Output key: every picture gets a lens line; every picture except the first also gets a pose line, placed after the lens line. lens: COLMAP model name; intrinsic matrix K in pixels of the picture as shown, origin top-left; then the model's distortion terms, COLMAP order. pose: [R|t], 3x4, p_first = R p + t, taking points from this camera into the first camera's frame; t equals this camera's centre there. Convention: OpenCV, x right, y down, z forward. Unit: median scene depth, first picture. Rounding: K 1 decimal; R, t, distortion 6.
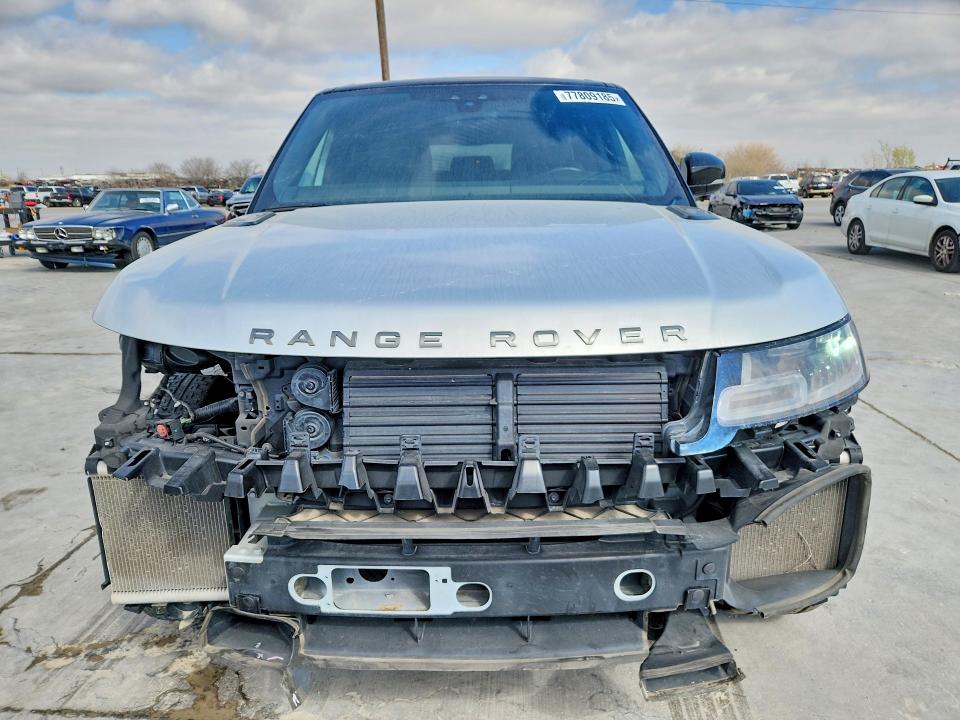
lens RADIAL K [[672.8, 0, 485.1], [0, 672.8, 361.2], [0, 0, 1]] dist [0.003706, -0.000829]
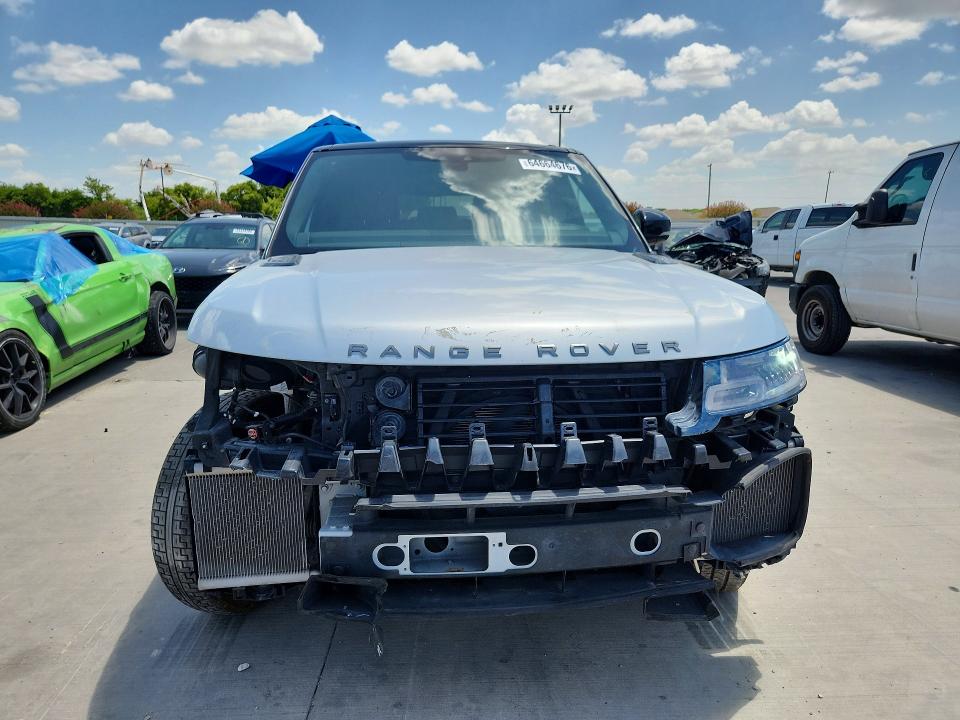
lens RADIAL K [[672.8, 0, 477.6], [0, 672.8, 365.7], [0, 0, 1]] dist [0.003706, -0.000829]
pose [[0.993648, -0.011318, 0.111958, -0.234306], [0.018223, 0.997981, -0.060842, 0.067229], [-0.111044, 0.062496, 0.991849, -0.257443]]
